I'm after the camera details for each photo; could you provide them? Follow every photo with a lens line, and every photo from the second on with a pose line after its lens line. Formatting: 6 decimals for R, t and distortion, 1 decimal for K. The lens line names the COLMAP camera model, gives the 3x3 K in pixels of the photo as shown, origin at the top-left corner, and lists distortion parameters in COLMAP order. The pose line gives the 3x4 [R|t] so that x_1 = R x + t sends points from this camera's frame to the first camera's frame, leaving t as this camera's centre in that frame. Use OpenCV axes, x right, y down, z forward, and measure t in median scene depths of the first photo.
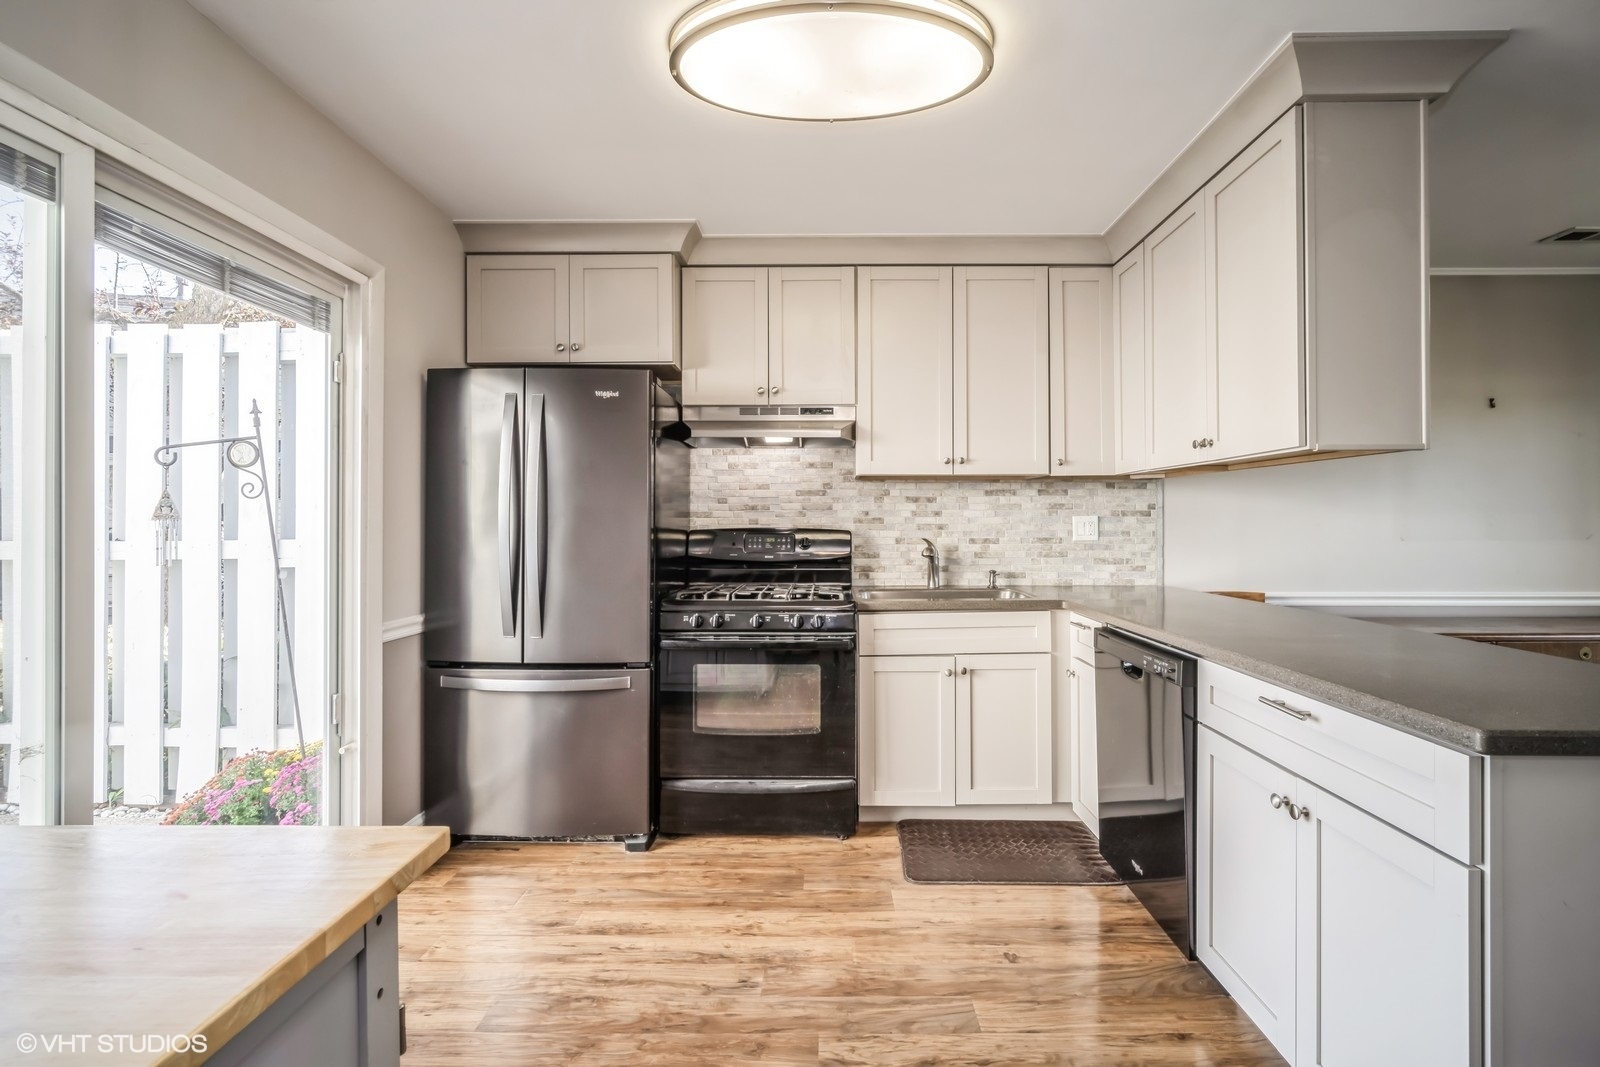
lens RADIAL K [[693.3, 0, 811.2], [0, 693.3, 522.2], [0, 0, 1]] dist [-0.000672, -0.000042]
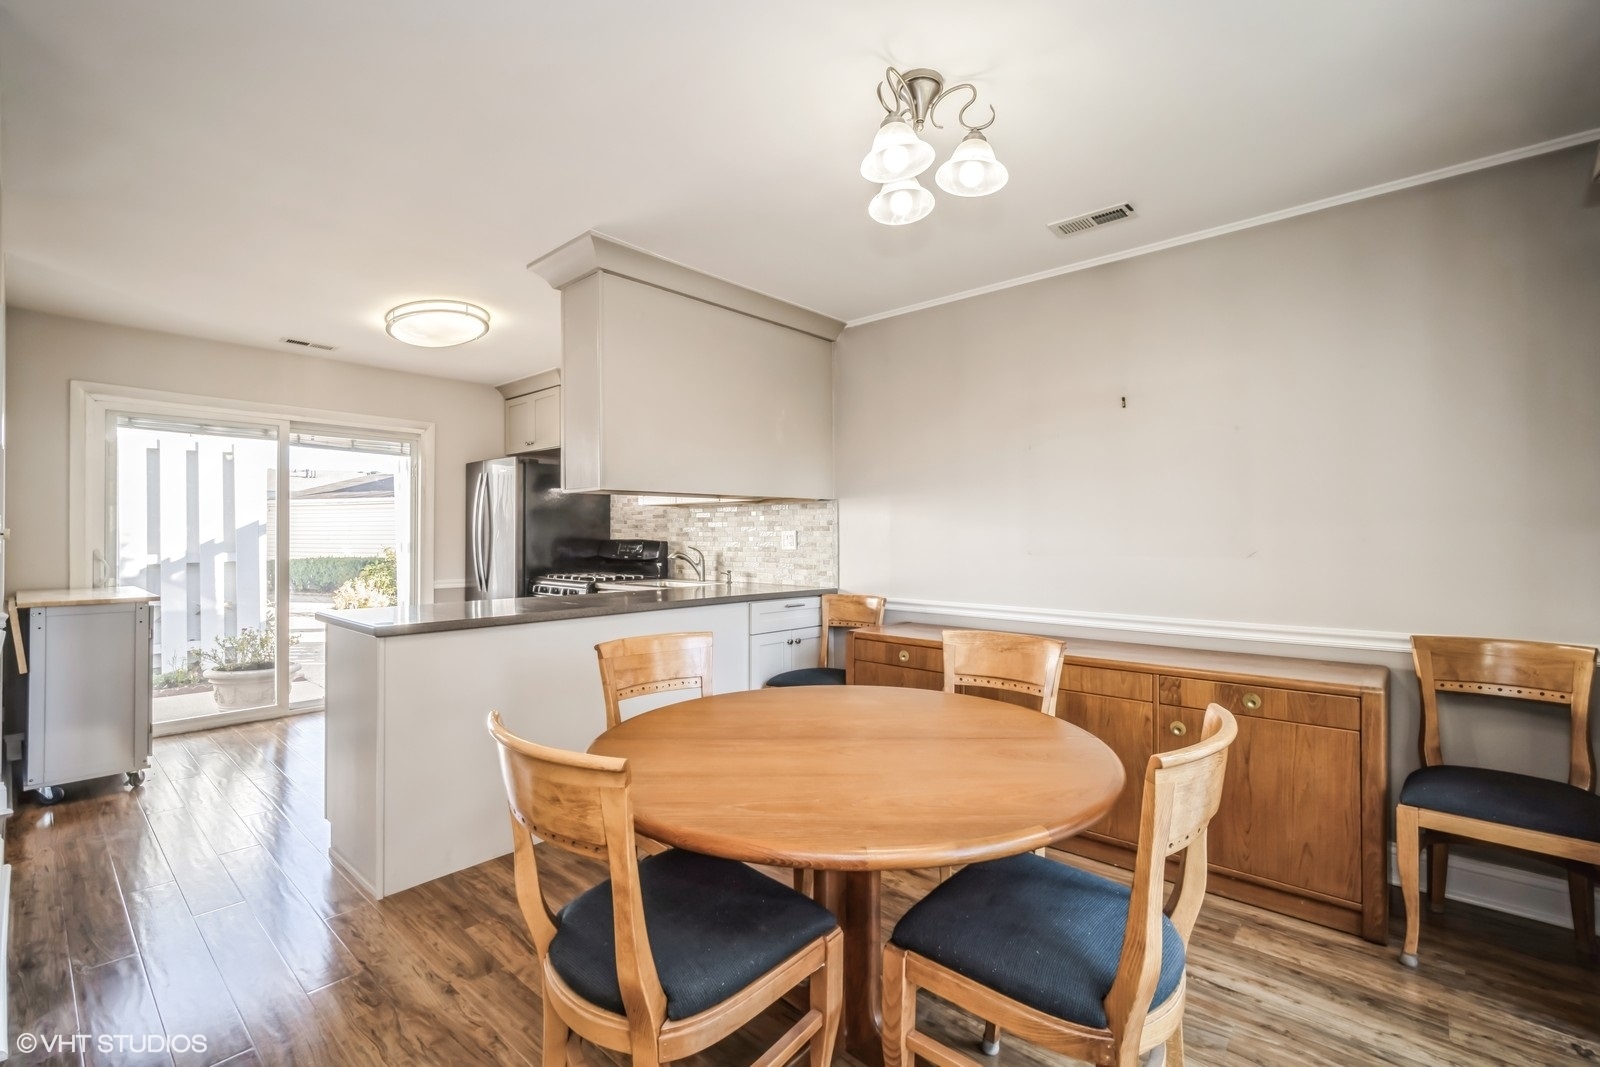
lens RADIAL K [[693.3, 0, 797.7], [0, 693.3, 536.4], [0, 0, 1]] dist [-0.000672, -0.000042]
pose [[0.754408, 0.000184, -0.656406, 1.242482], [0.001311, 0.999998, 0.001788, -0.000731], [0.656405, -0.002209, 0.754406, 0.050095]]
